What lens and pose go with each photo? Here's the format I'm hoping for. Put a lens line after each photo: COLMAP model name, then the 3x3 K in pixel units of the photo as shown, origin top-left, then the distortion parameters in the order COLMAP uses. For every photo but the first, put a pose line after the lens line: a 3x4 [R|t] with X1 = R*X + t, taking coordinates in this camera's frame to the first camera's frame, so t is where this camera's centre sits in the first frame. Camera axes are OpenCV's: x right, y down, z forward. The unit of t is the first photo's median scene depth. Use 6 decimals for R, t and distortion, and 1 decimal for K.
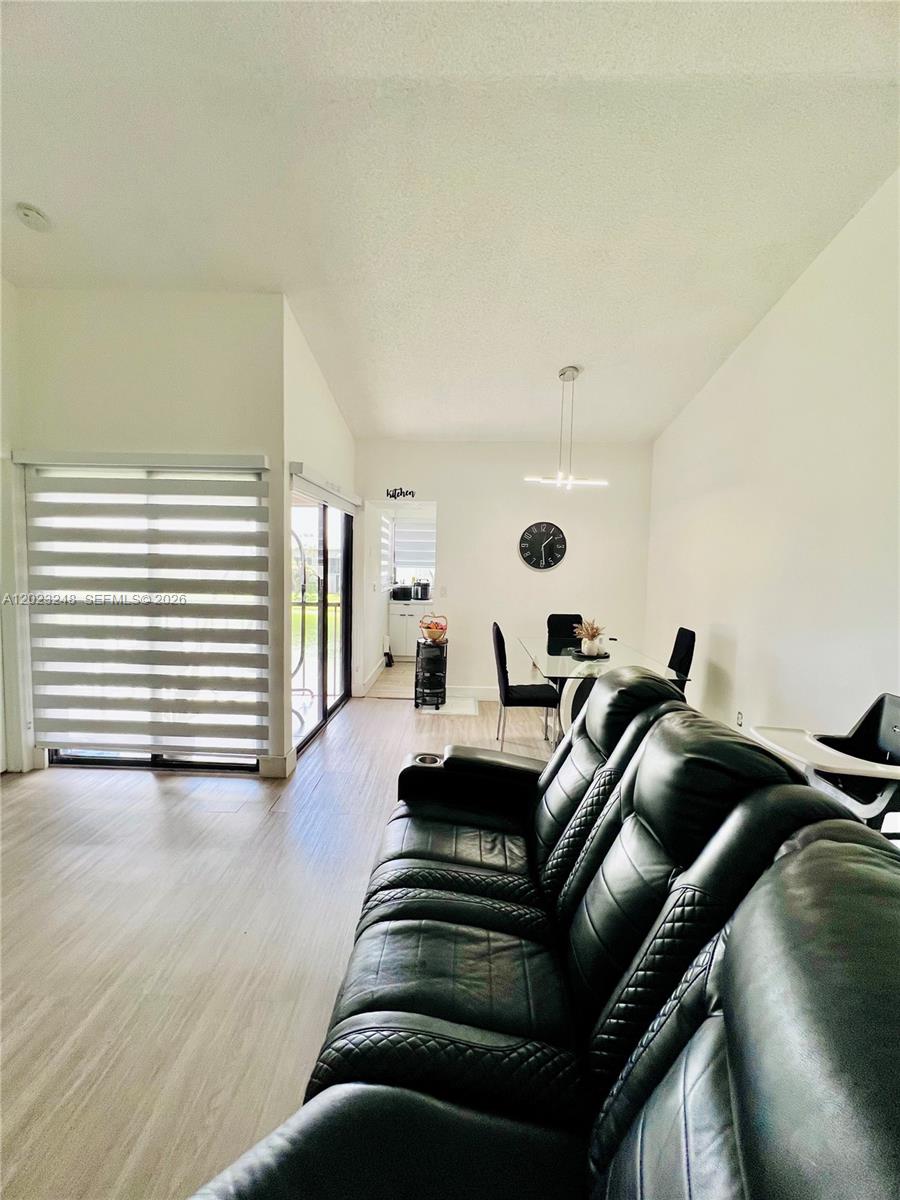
lens RADIAL K [[490.2, 0, 450.0], [0, 490.2, 600.0], [0, 0, 1]] dist [-0.001628, -0.000334]
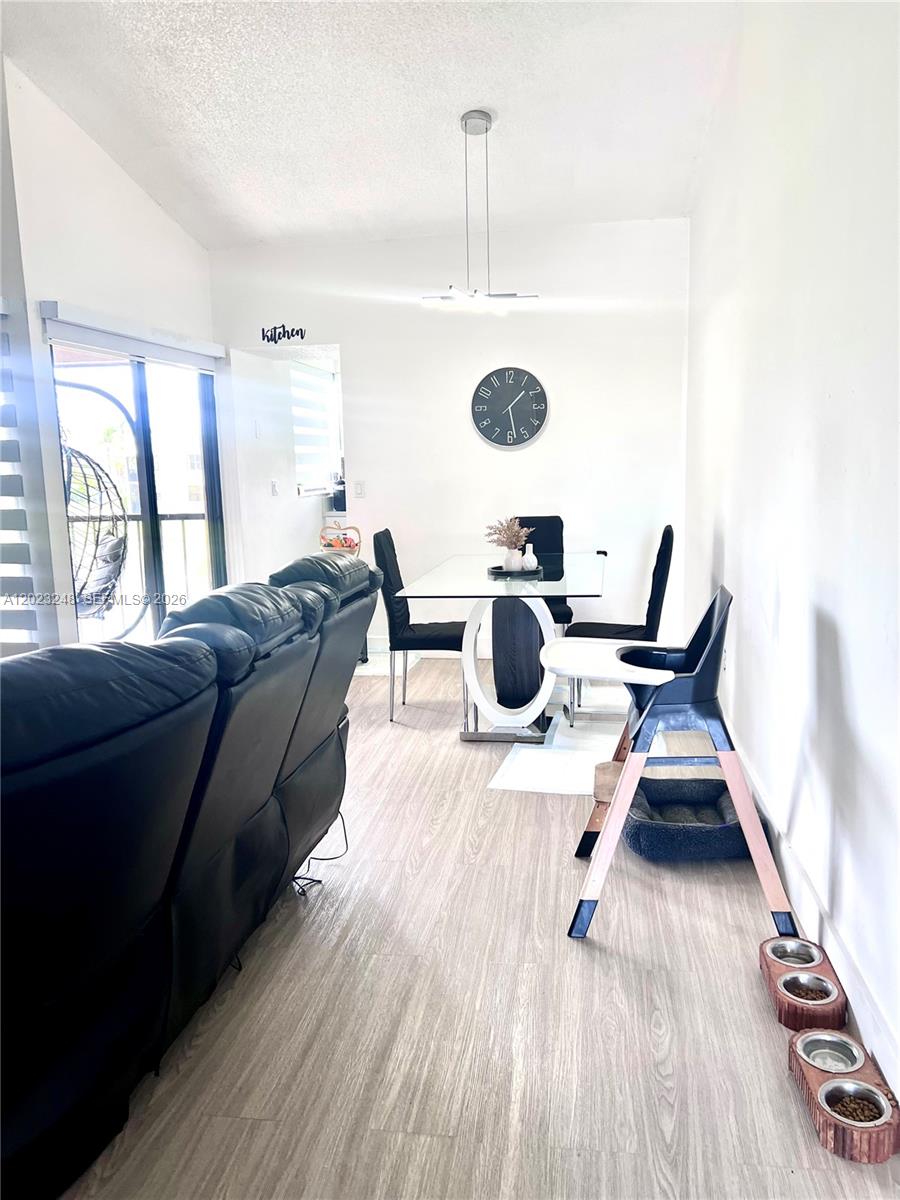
lens RADIAL K [[900.5, 0, 449.1], [0, 900.5, 604.9], [0, 0, 1]] dist [0.054167, -0.057317]
pose [[0.990331, -0.022505, -0.136885, 0.348902], [0.034746, 0.995540, 0.087708, 0.045326], [0.134301, -0.091616, 0.986696, -0.199168]]
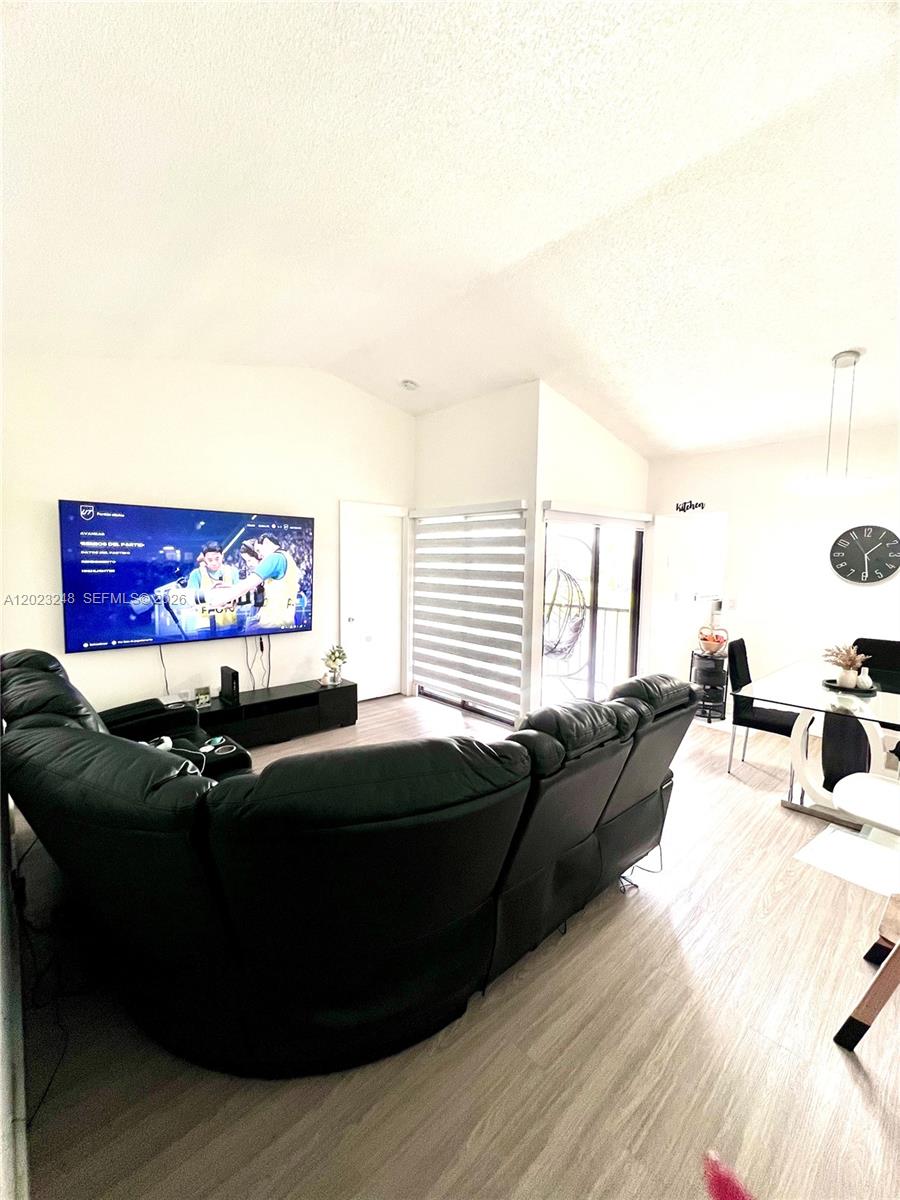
lens RADIAL K [[490.2, 0, 450.0], [0, 490.2, 600.0], [0, 0, 1]] dist [-0.001628, -0.000334]
pose [[0.694899, 0.046060, -0.717631, 0.392770], [-0.050153, 0.998621, 0.015530, -0.016979], [0.717357, 0.025200, 0.696250, -0.089076]]
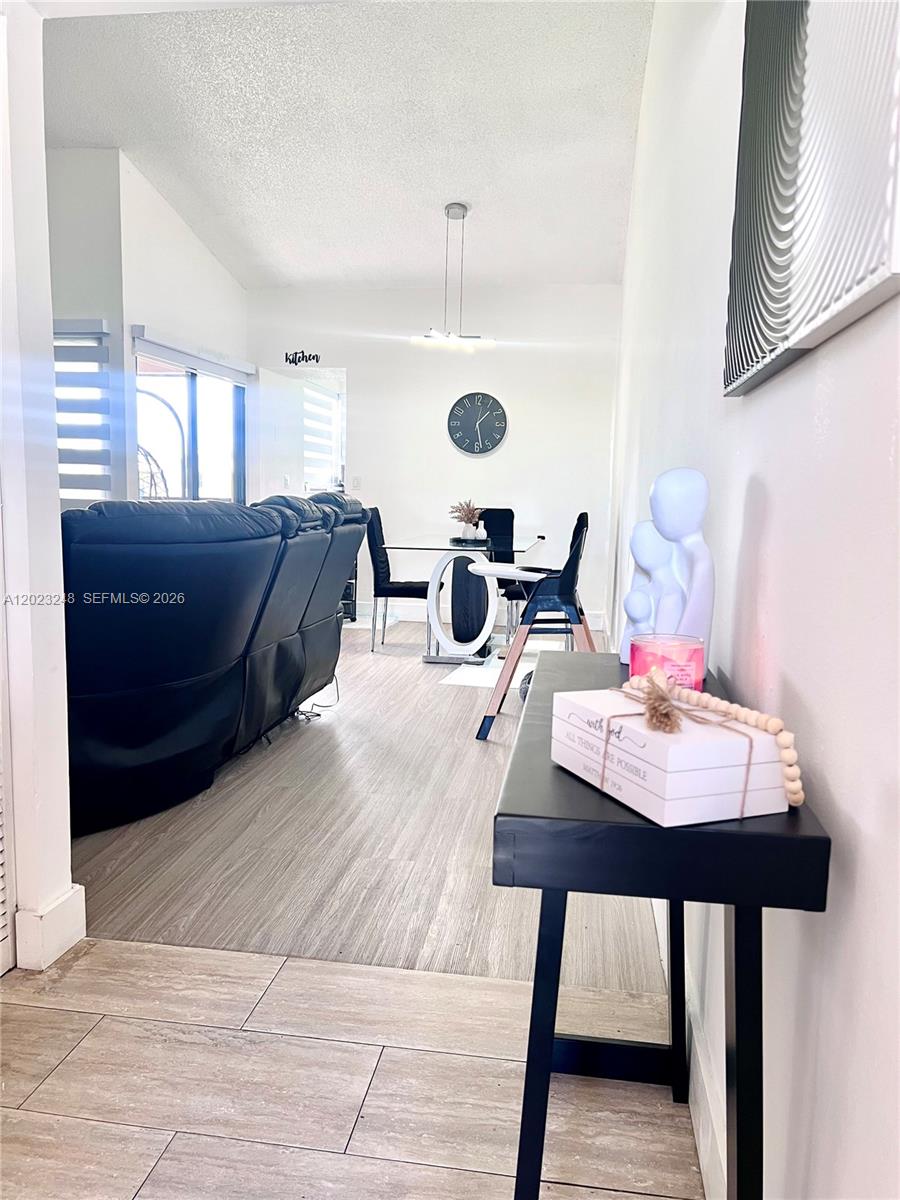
lens RADIAL K [[900.5, 0, 449.1], [0, 900.5, 604.9], [0, 0, 1]] dist [0.054167, -0.057317]
pose [[0.991976, 0.019575, -0.124905, 0.436720], [-0.013080, 0.998530, 0.052608, 0.136777], [0.125751, -0.050552, 0.990773, -0.594599]]
